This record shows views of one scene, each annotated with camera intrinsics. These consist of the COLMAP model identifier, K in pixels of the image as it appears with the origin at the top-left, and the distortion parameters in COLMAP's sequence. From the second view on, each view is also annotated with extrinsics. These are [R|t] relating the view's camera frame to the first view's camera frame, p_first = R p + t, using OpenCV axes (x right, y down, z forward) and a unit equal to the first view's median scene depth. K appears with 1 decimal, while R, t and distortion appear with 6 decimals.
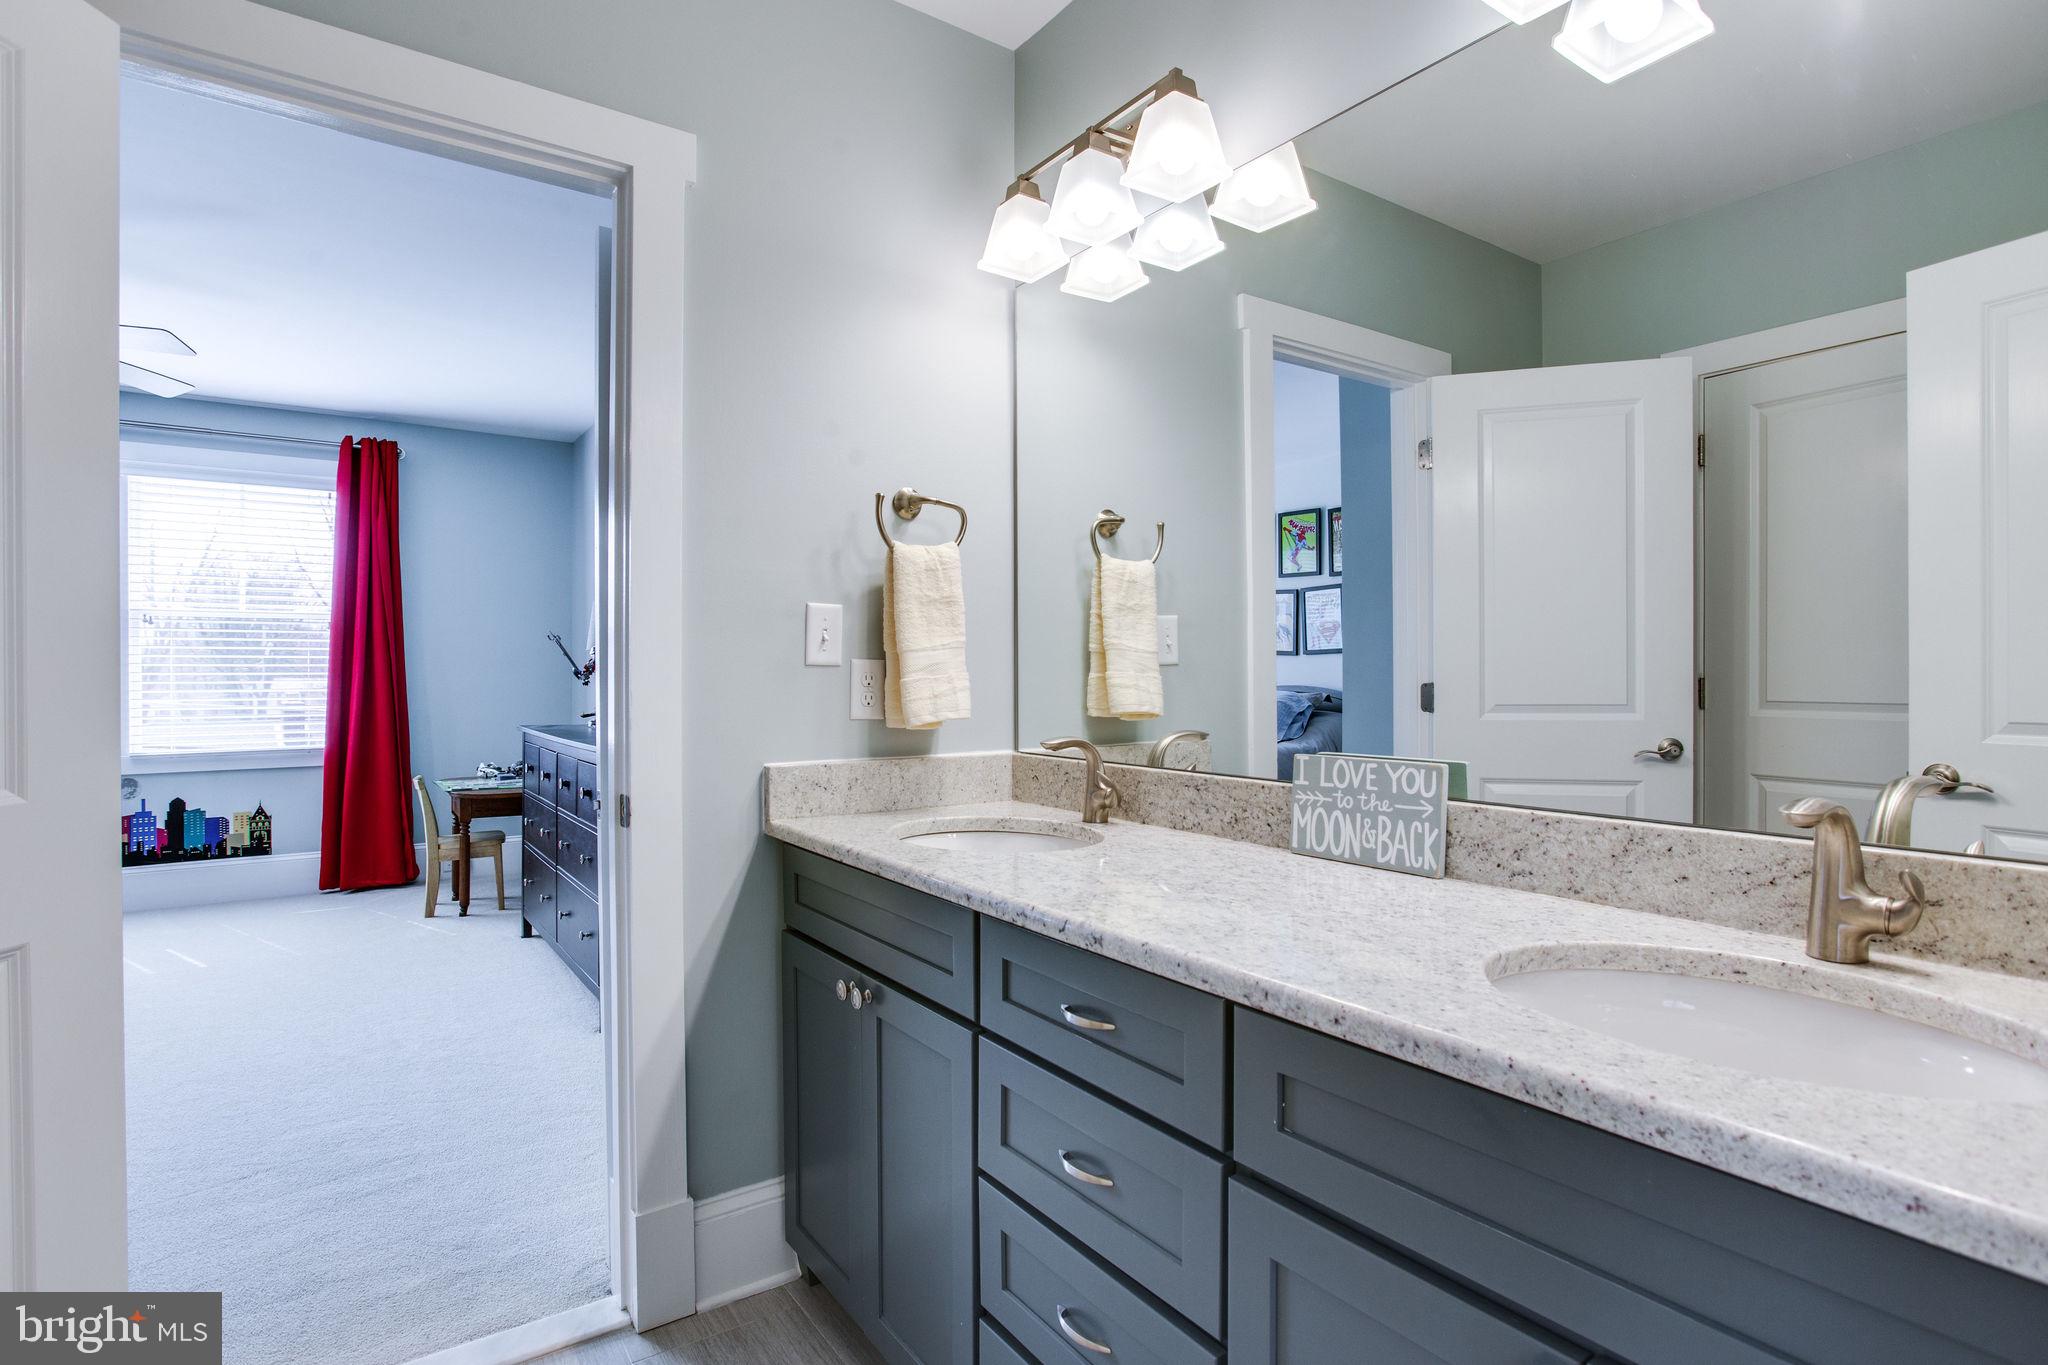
lens RADIAL K [[1007.9, 0, 1010.5], [0, 1007.9, 679.1], [0, 0, 1]] dist [-0.019833, 0.002774]
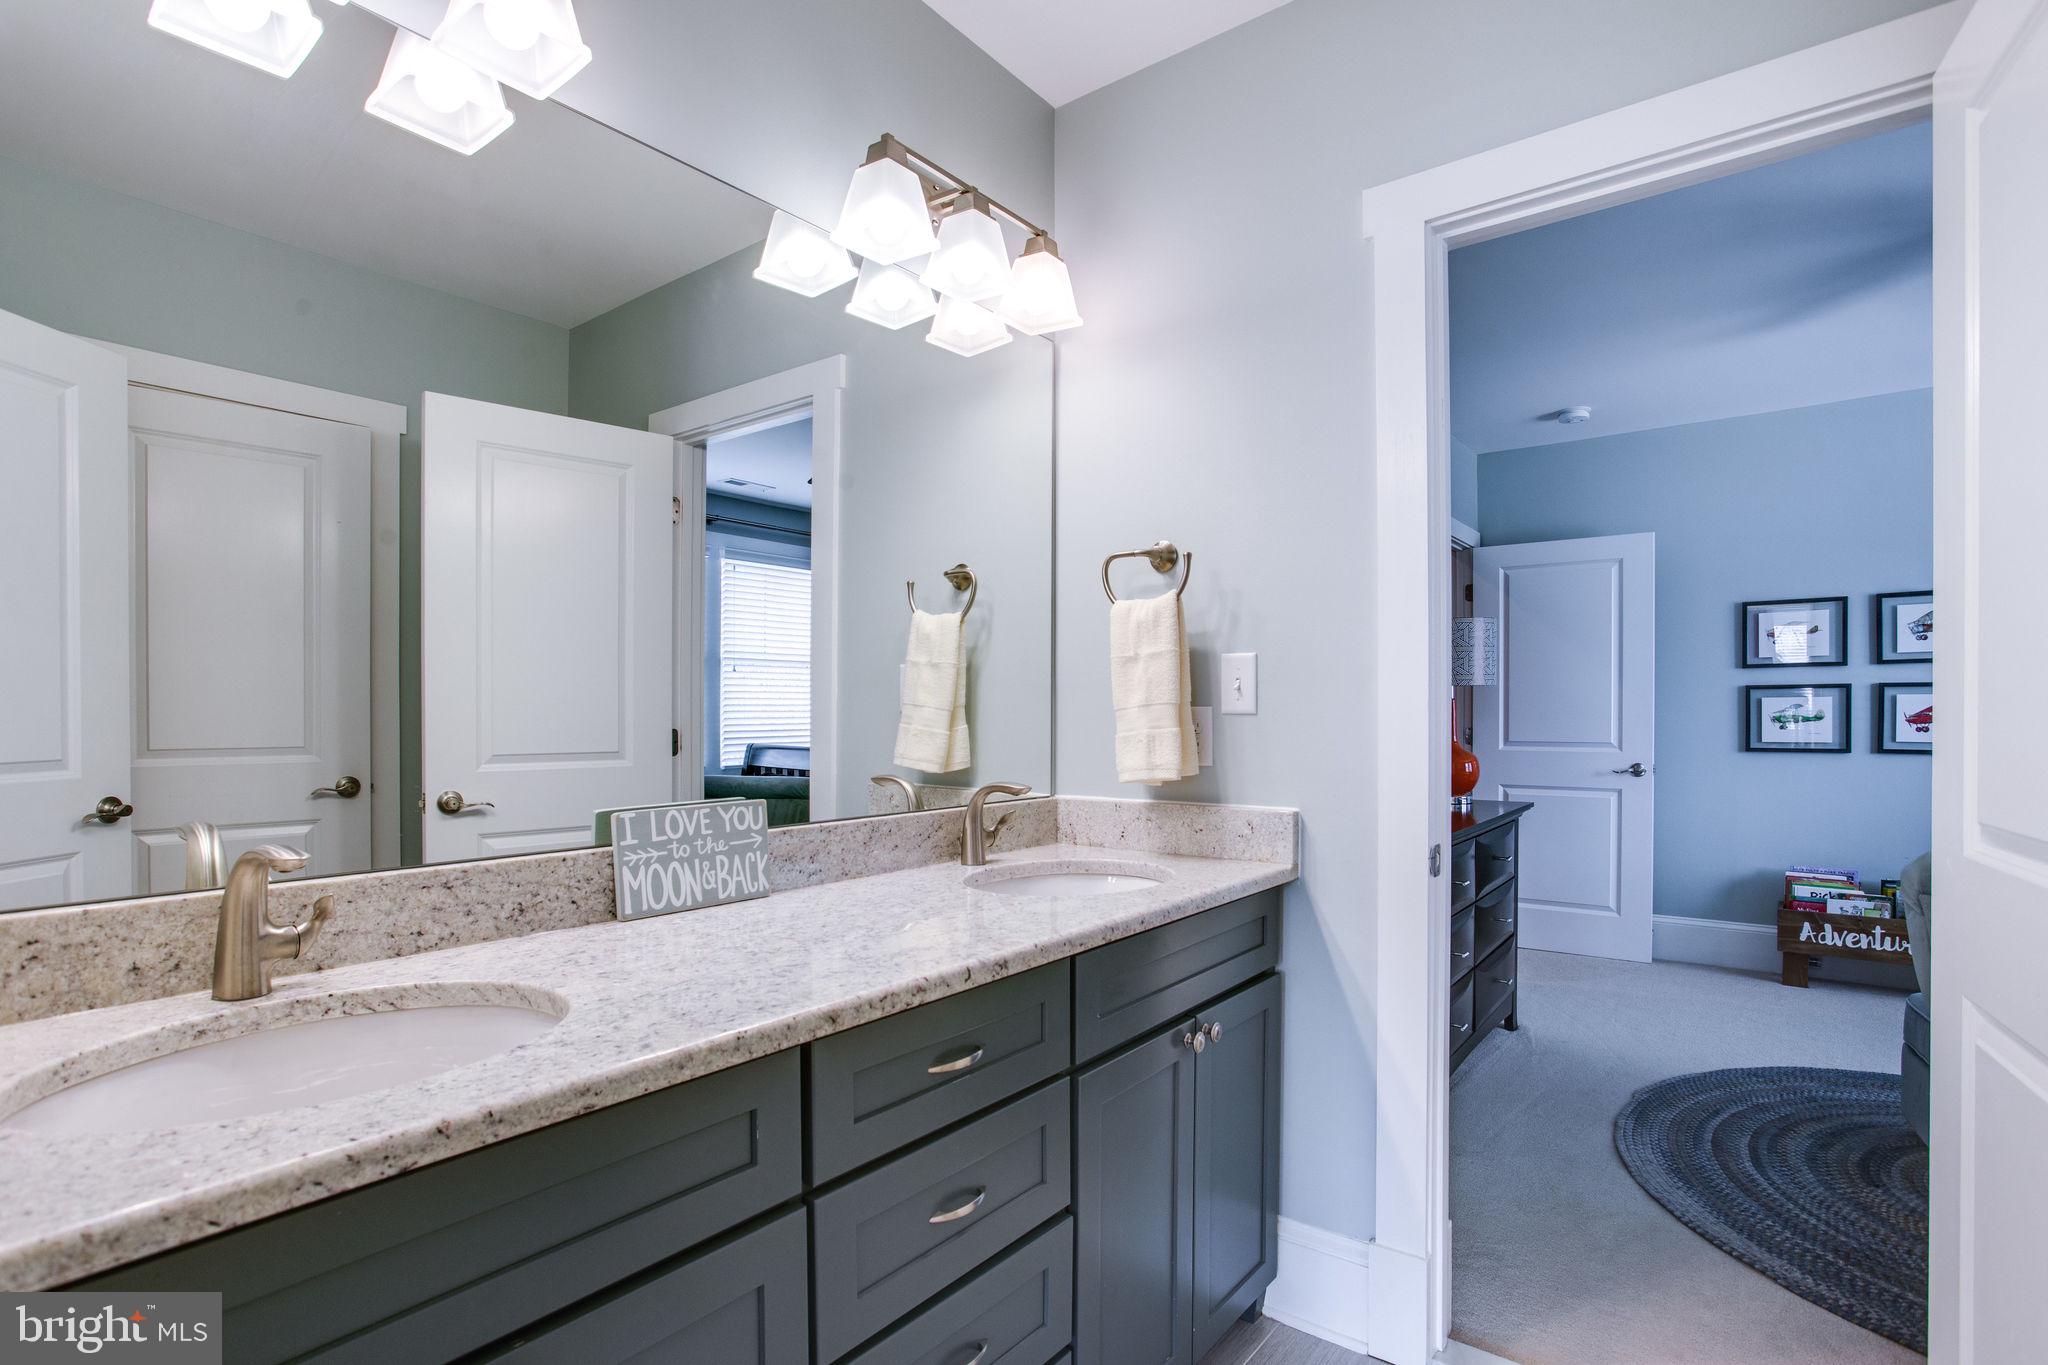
lens RADIAL K [[1007.9, 0, 1025.0], [0, 1007.9, 724.2], [0, 0, 1]] dist [-0.019833, 0.002774]
pose [[-0.289631, -0.008795, 0.957098, -0.732705], [0.007543, 0.999906, 0.011472, -0.013749], [-0.957109, 0.010542, -0.289537, 0.970747]]
